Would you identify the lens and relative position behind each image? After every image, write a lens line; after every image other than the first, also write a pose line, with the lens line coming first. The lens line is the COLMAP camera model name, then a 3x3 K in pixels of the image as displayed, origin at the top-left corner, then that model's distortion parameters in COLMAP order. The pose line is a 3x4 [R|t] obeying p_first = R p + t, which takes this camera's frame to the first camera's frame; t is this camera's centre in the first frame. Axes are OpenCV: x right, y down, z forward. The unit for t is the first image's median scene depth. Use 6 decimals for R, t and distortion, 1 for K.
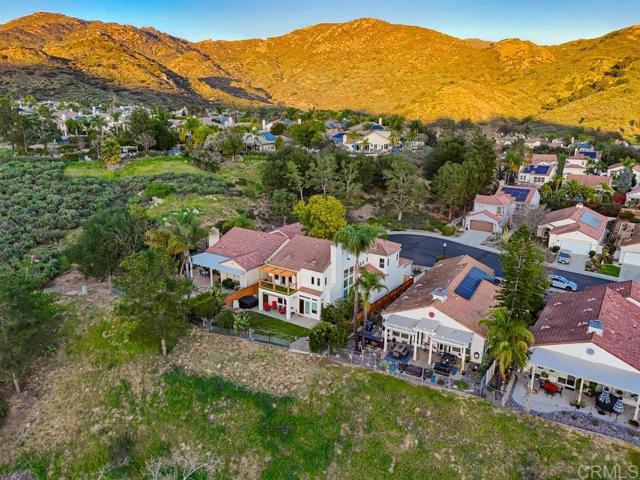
lens RADIAL K [[467.8, 0, 320.7], [0, 467.8, 239.1], [0, 0, 1]] dist [0.063965, -0.055519]
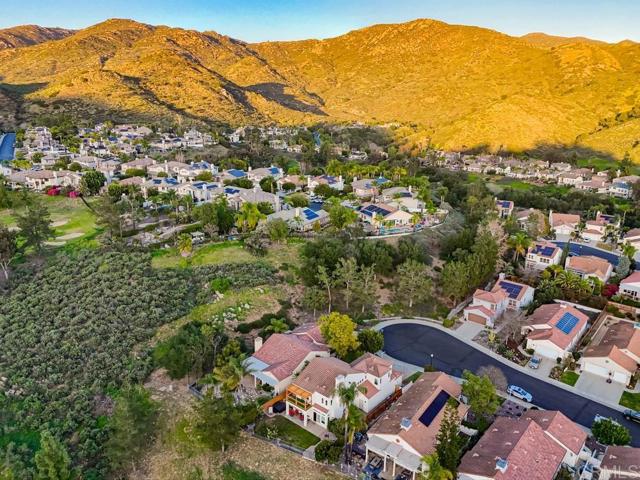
lens RADIAL K [[467.8, 0, 320.6], [0, 467.8, 238.9], [0, 0, 1]] dist [0.063965, -0.055519]
pose [[0.993763, 0.032254, -0.106746, 0.063177], [-0.030905, 0.999420, 0.014266, -0.235135], [0.107145, -0.010878, 0.994184, -0.243218]]
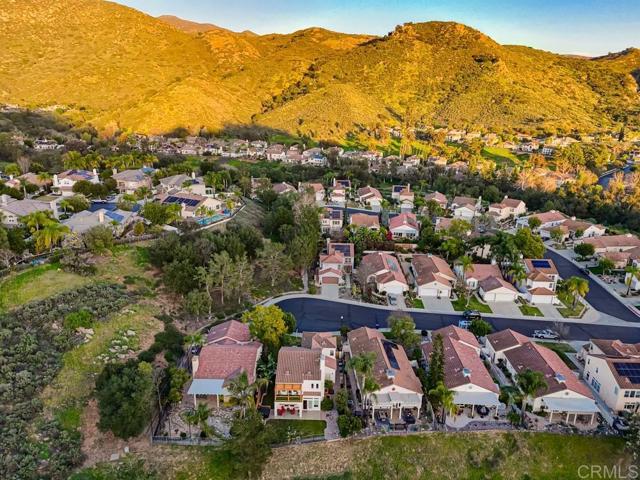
lens RADIAL K [[467.8, 0, 319.7], [0, 467.8, 240.2], [0, 0, 1]] dist [0.063965, -0.055519]
pose [[0.836729, -0.163089, 0.522768, -0.379479], [0.136332, 0.986604, 0.089584, -0.268758], [-0.530375, -0.003688, 0.847755, -0.147077]]
